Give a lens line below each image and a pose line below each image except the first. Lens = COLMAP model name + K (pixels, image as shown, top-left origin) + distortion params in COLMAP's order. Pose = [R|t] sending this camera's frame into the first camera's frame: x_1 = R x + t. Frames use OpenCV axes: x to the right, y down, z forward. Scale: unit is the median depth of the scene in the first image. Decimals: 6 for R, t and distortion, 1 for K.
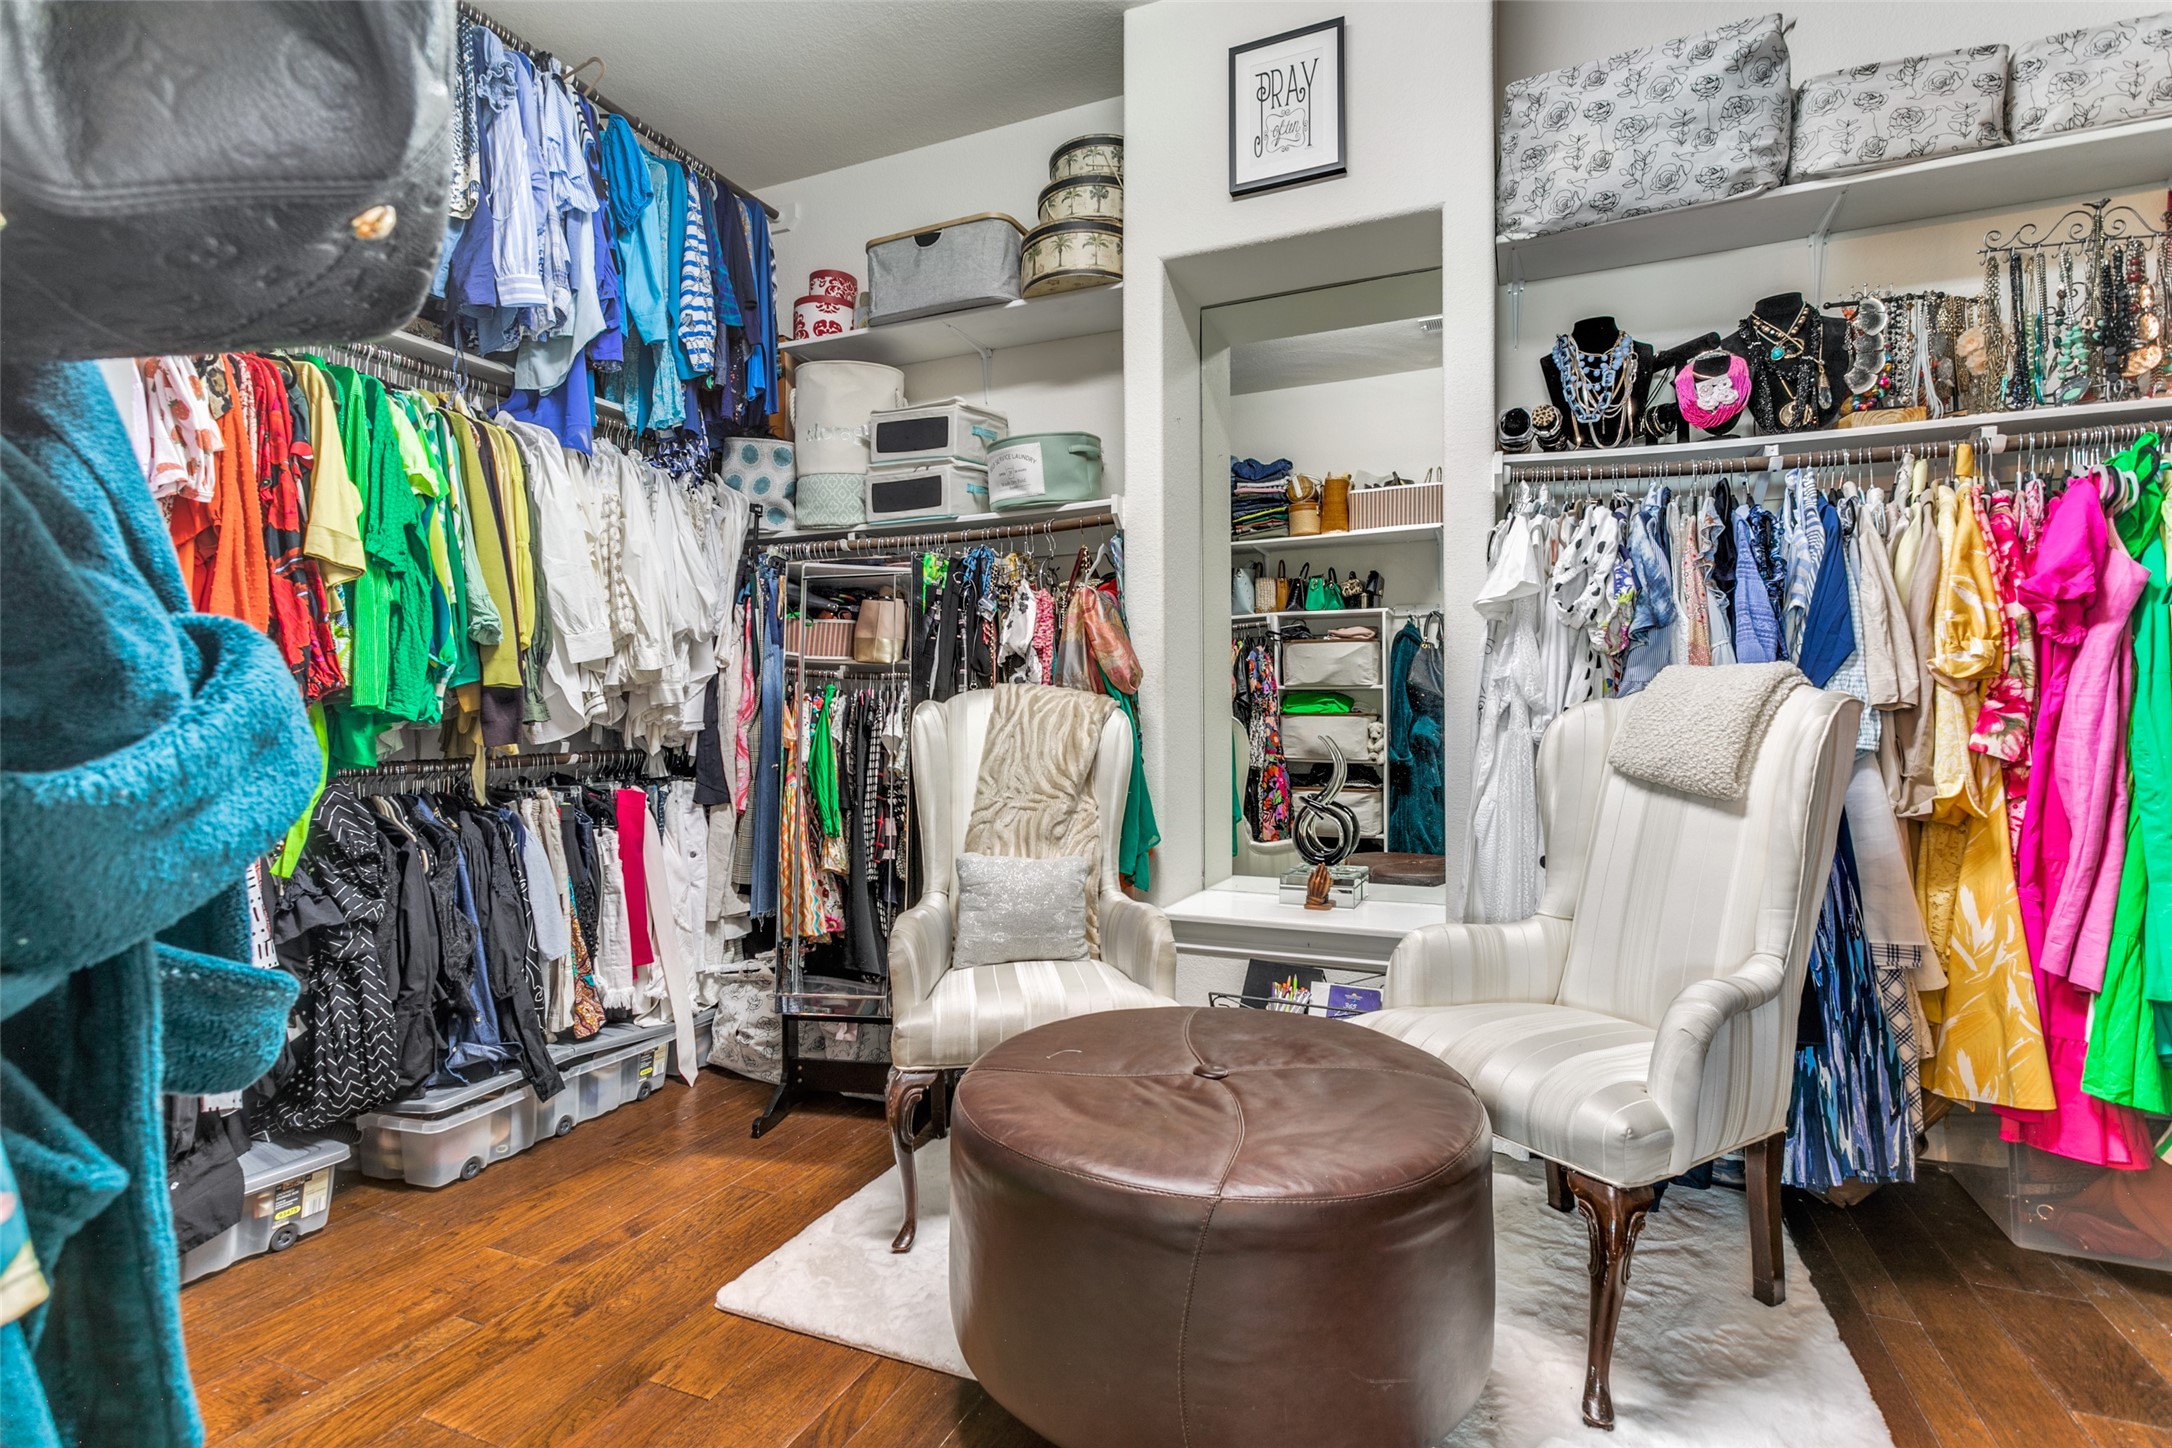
lens RADIAL K [[1033.8, 0, 1086.2], [0, 1033.8, 723.3], [0, 0, 1]] dist [0.013477, 0.000023]
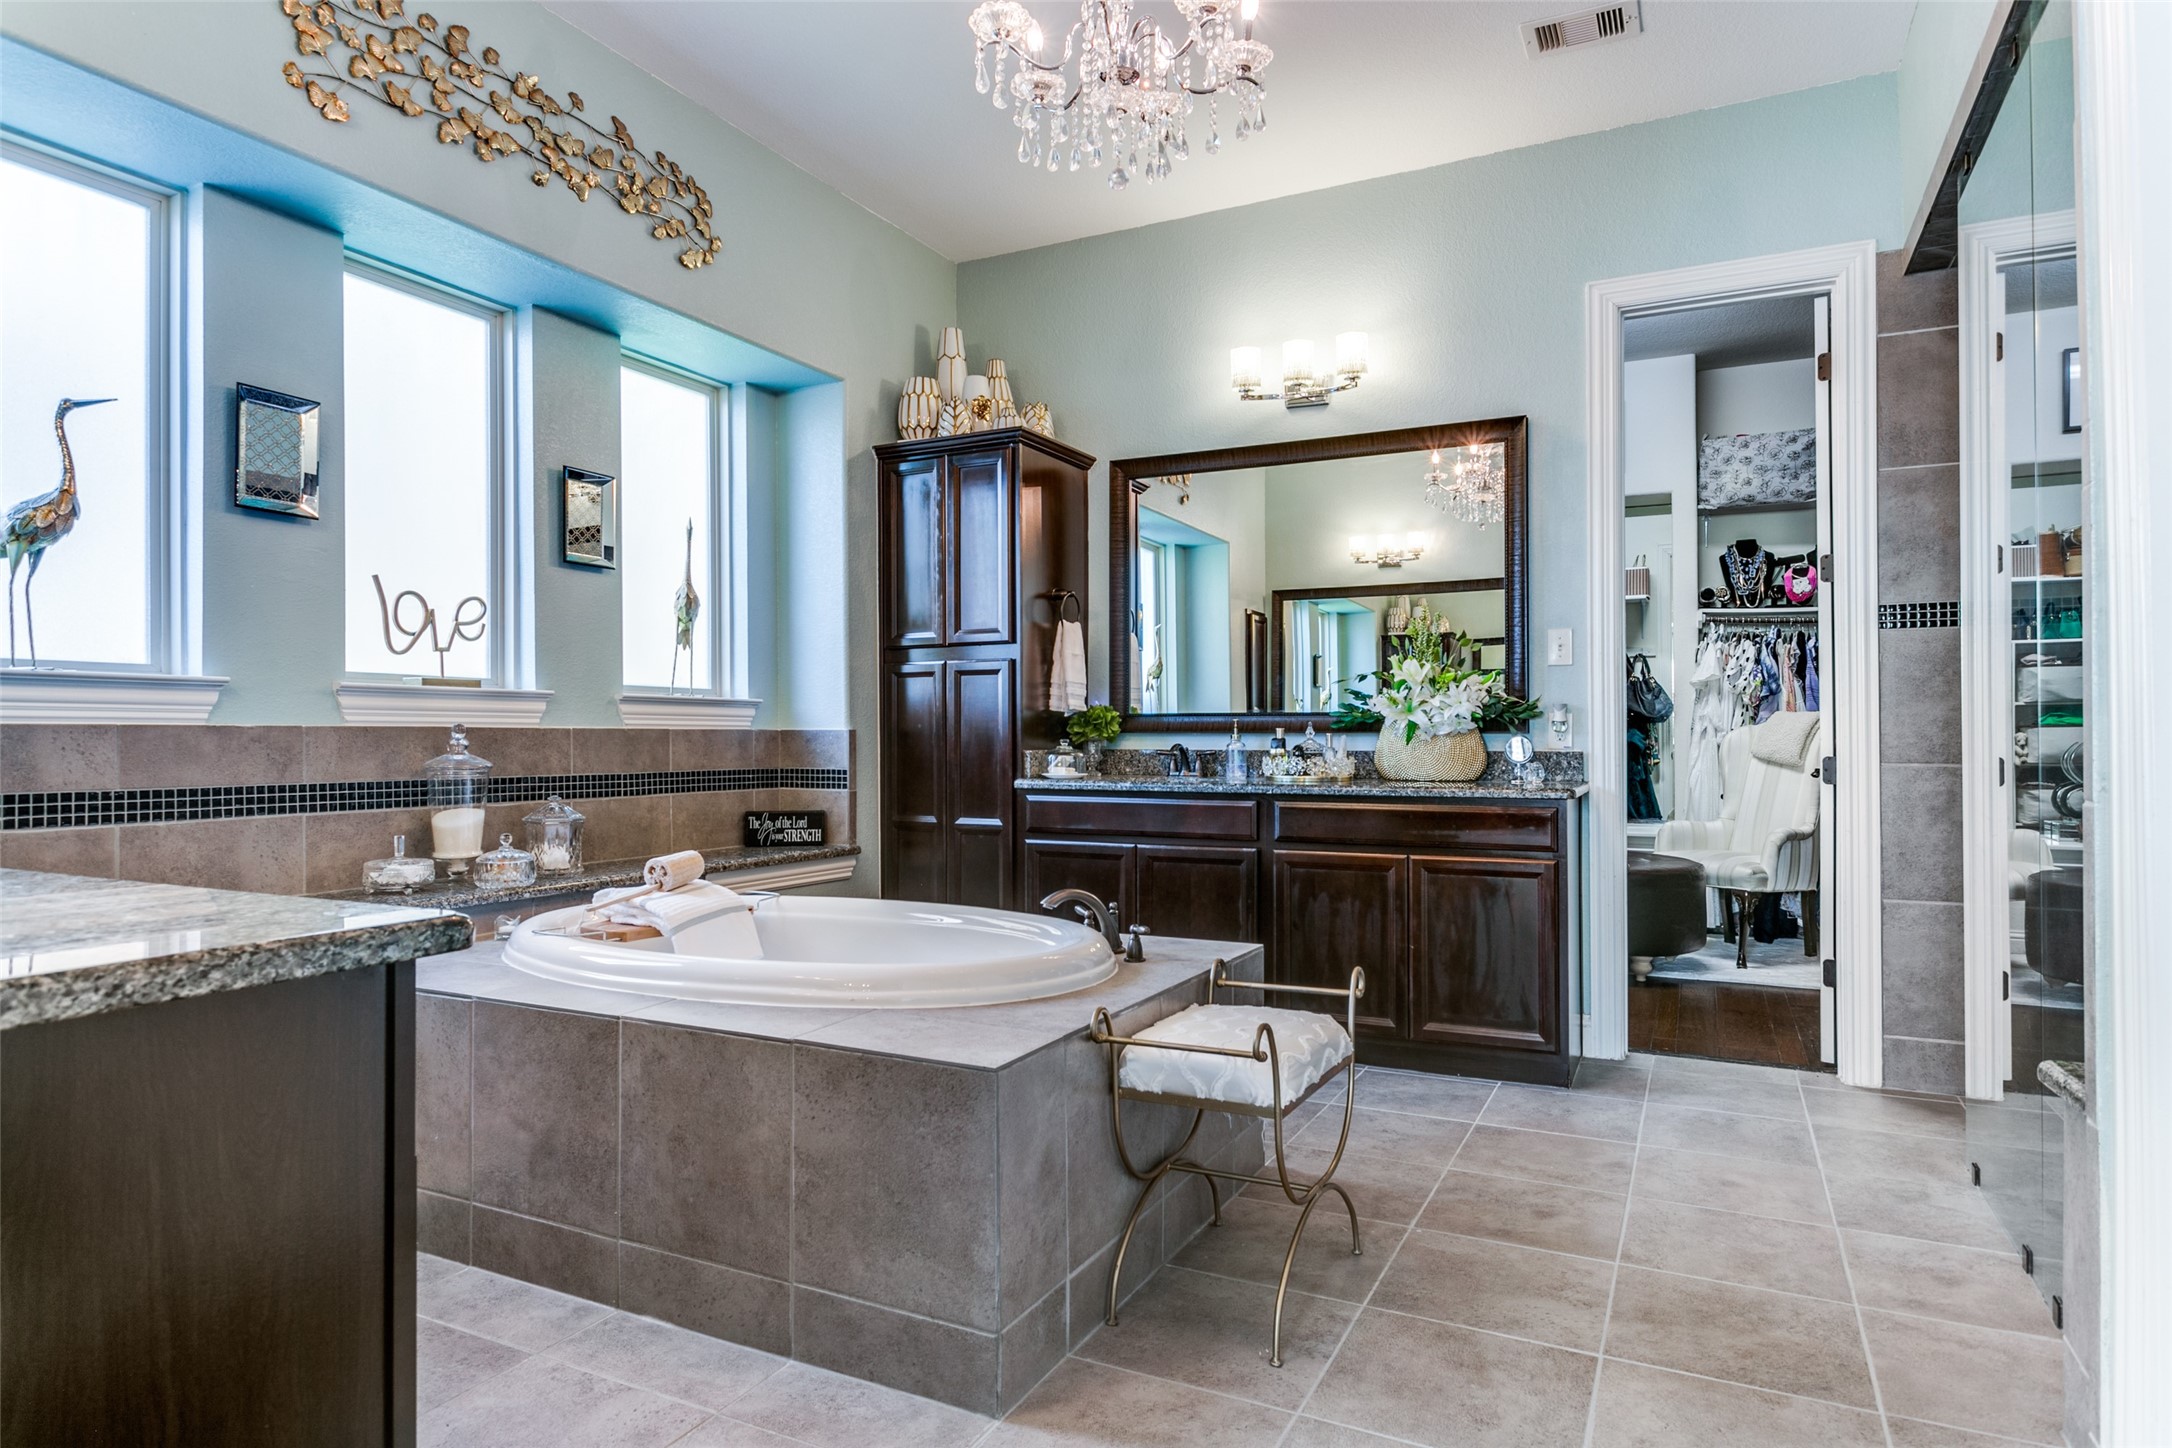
lens RADIAL K [[1228.2, 0, 1085.3], [0, 1228.2, 727.2], [0, 0, 1]] dist [-0.002055, -0.000159]
pose [[0.998315, -0.000013, -0.058033, -0.775908], [-0.000154, 0.999996, -0.002874, -0.011068], [0.058033, 0.002878, 0.998311, -1.721949]]
